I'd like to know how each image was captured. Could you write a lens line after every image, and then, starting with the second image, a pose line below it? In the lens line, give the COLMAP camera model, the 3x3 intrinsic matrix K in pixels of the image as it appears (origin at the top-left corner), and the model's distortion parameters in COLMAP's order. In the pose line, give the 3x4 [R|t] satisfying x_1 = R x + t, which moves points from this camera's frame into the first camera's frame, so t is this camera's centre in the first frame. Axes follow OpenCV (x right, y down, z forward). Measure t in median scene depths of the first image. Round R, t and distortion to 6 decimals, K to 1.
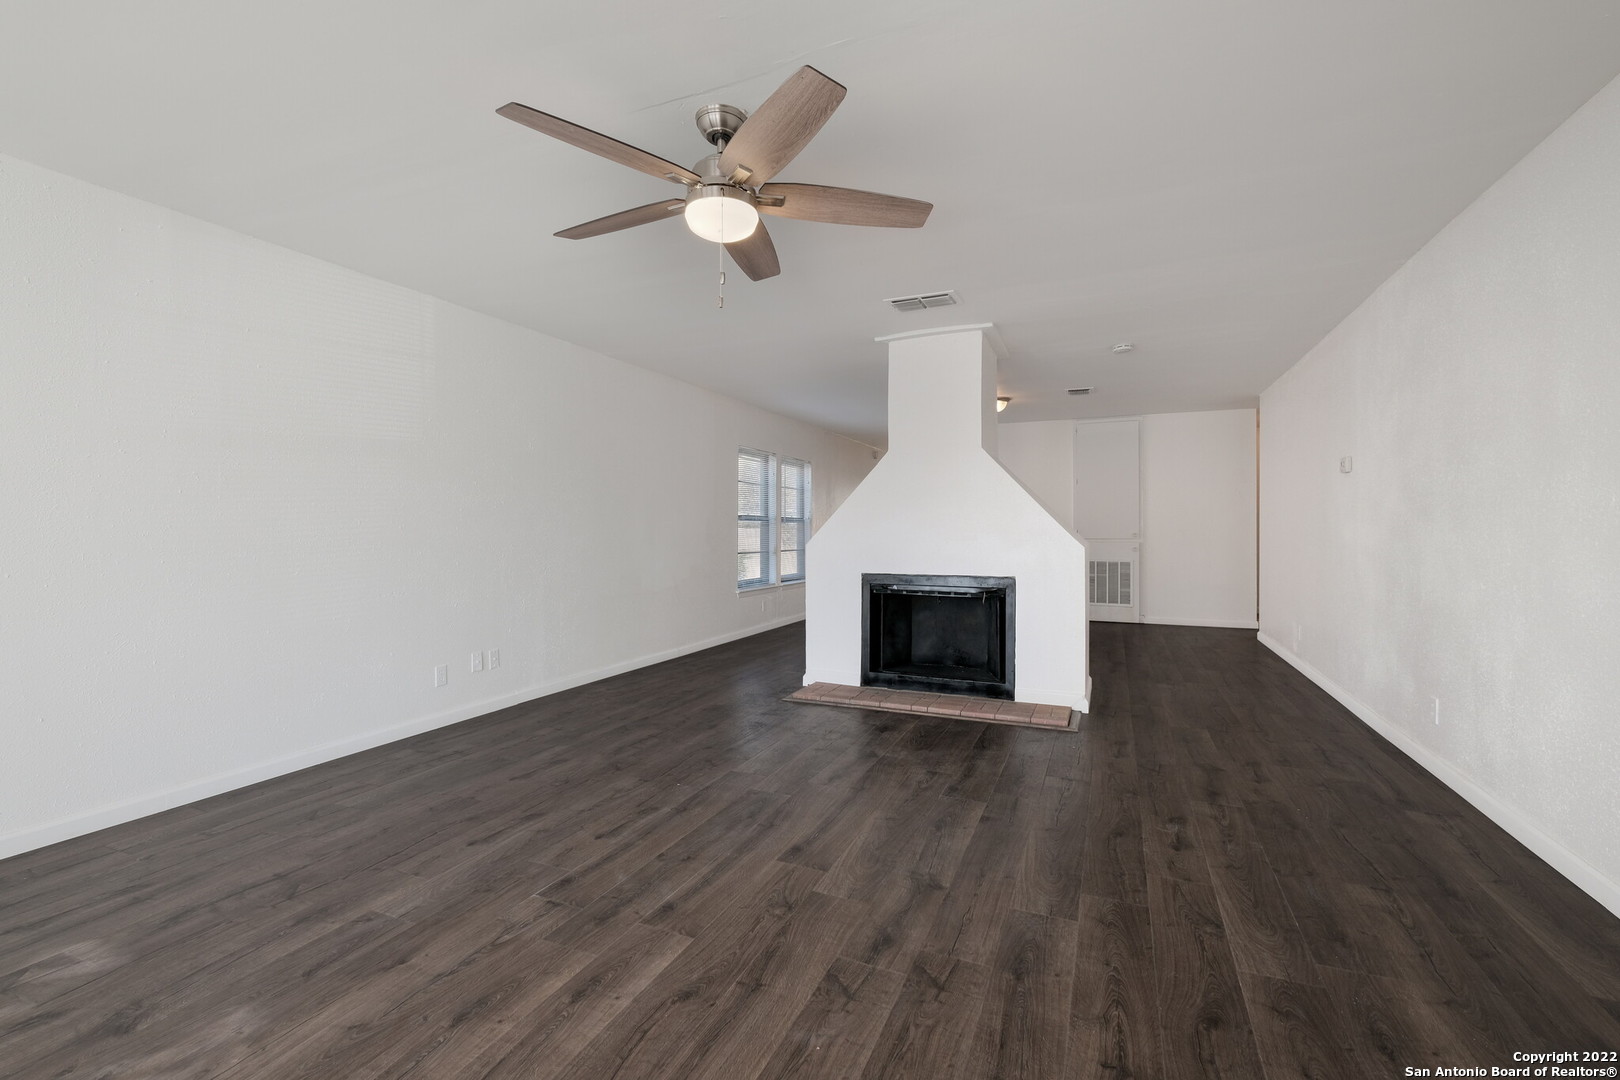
lens RADIAL K [[720.5, 0, 789.7], [0, 720.5, 526.7], [0, 0, 1]] dist [-0.007223, -0.000456]
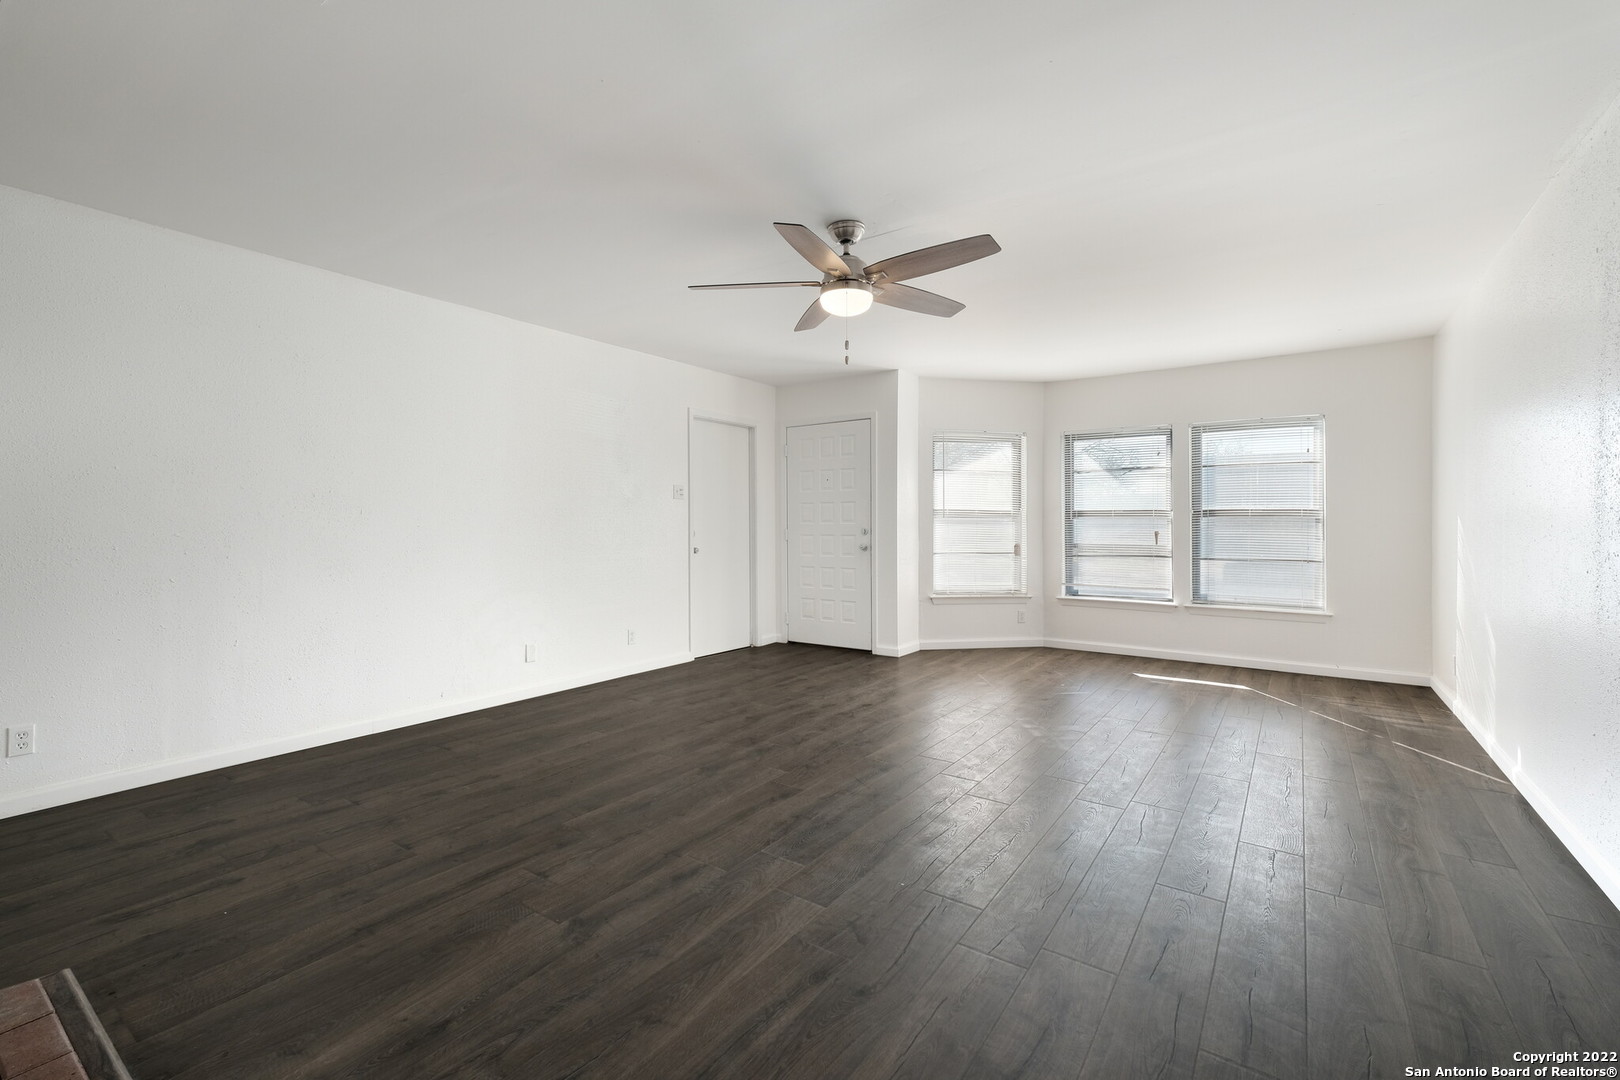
lens RADIAL K [[695.2, 0, 781.5], [0, 695.2, 539.6], [0, 0, 1]] dist [0.007764, 0.000352]
pose [[-0.977479, -0.001578, 0.211029, -0.214719], [0.002533, 0.999812, 0.019209, -0.001302], [-0.211019, 0.019311, -0.977291, 1.990198]]
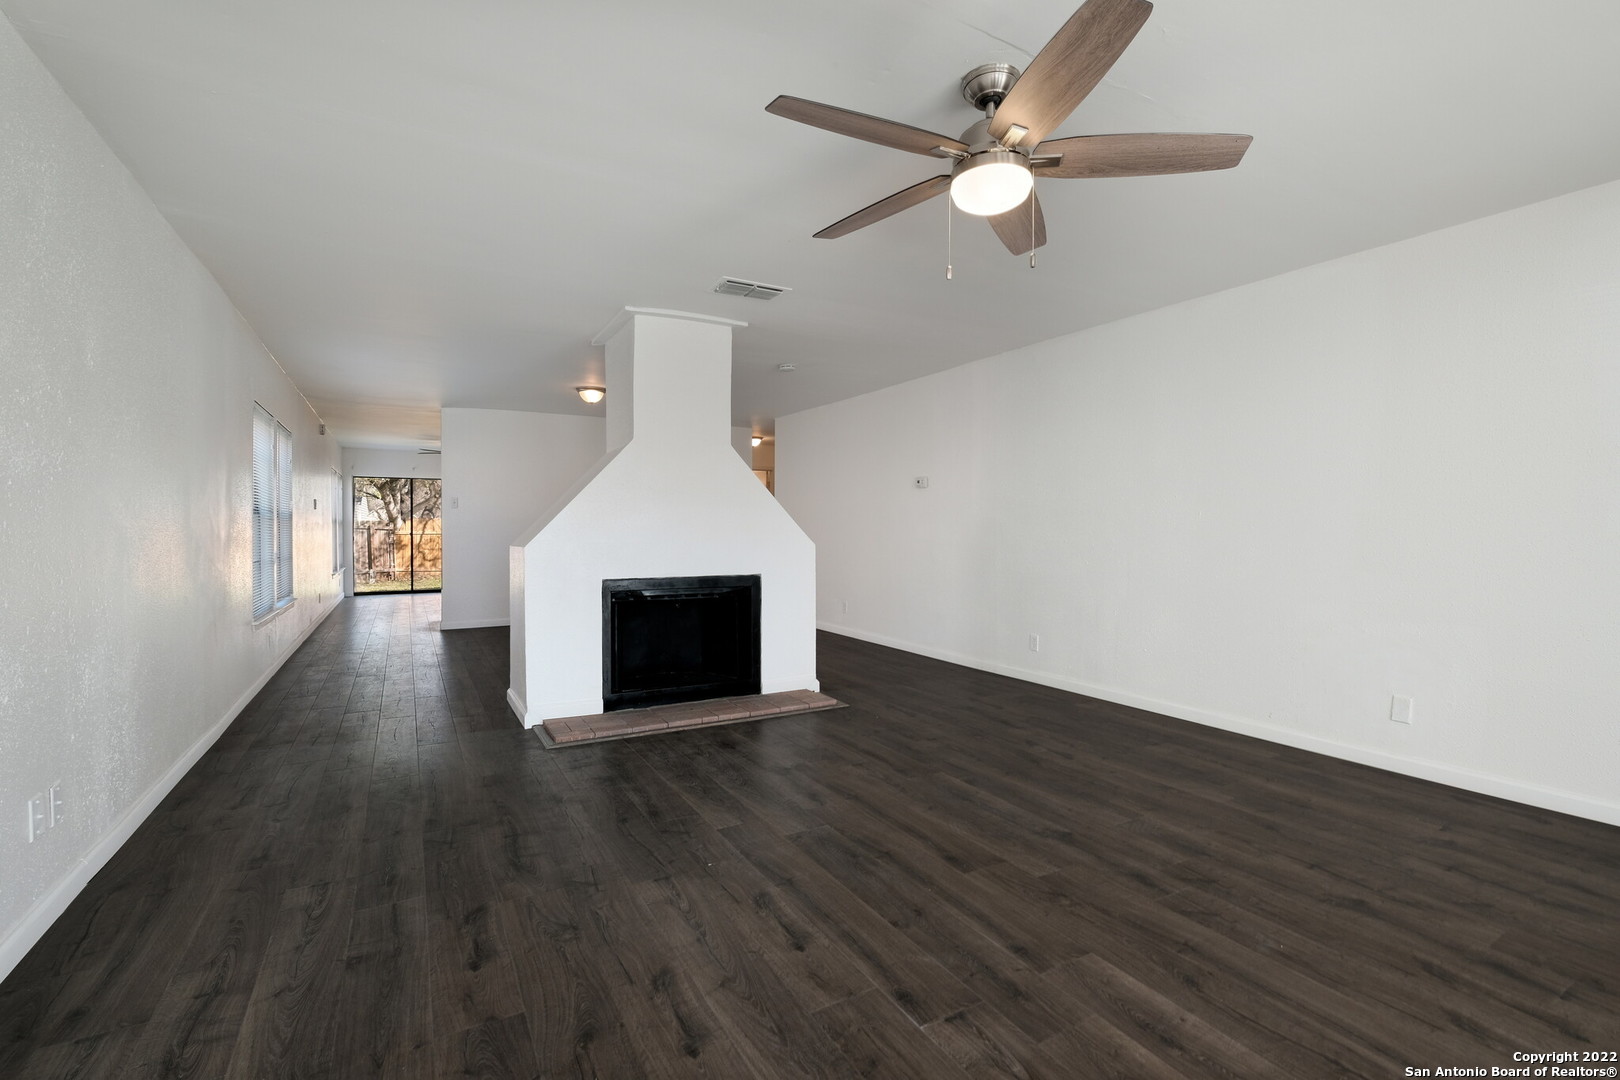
lens RADIAL K [[730.8, 0, 833.2], [0, 730.8, 532.1], [0, 0, 1]] dist [-0.019648, 0.000099]
pose [[0.578275, -0.003757, 0.815833, -0.823472], [-0.004628, 0.999958, 0.007886, 0.001158], [-0.815829, -0.008336, 0.578234, 0.530304]]
